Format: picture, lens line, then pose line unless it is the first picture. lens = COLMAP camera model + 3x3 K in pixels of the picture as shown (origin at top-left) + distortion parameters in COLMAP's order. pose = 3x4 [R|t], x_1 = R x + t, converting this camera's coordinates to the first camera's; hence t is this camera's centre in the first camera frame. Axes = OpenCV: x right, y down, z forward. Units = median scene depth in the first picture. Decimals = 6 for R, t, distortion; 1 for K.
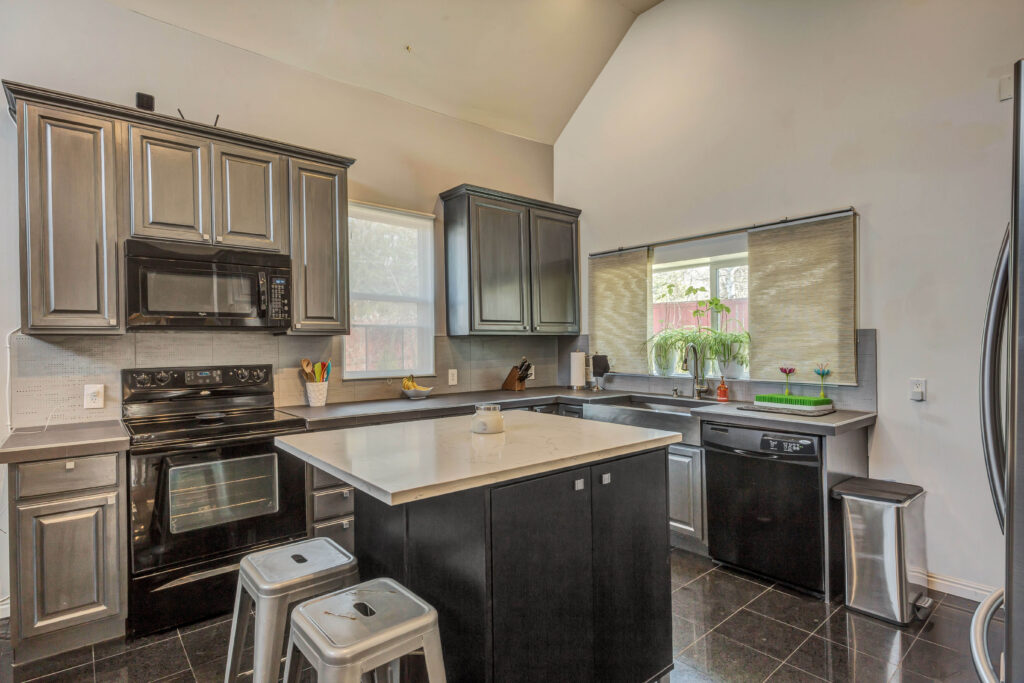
lens RADIAL K [[514.1, 0, 505.2], [0, 514.1, 341.6], [0, 0, 1]] dist [-0.003546, -0.000484]
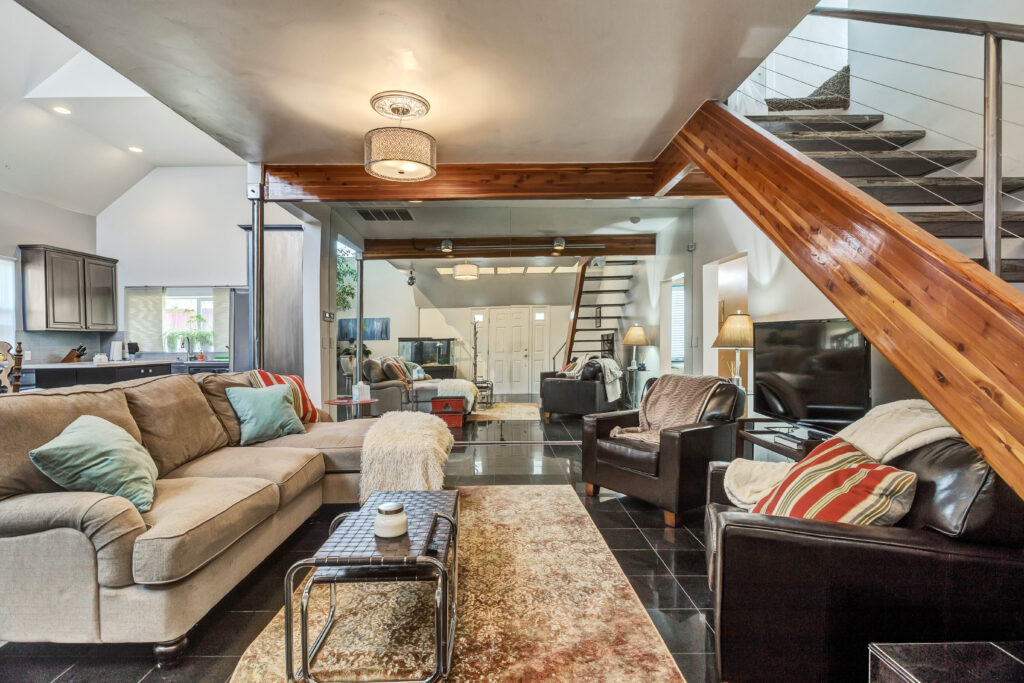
lens RADIAL K [[514.1, 0, 502.9], [0, 514.1, 346.3], [0, 0, 1]] dist [-0.003546, -0.000484]
pose [[0.651256, -0.006771, 0.758828, -0.350532], [0.000029, 0.999960, 0.008898, 0.024068], [-0.758858, -0.005772, 0.651230, -1.214194]]
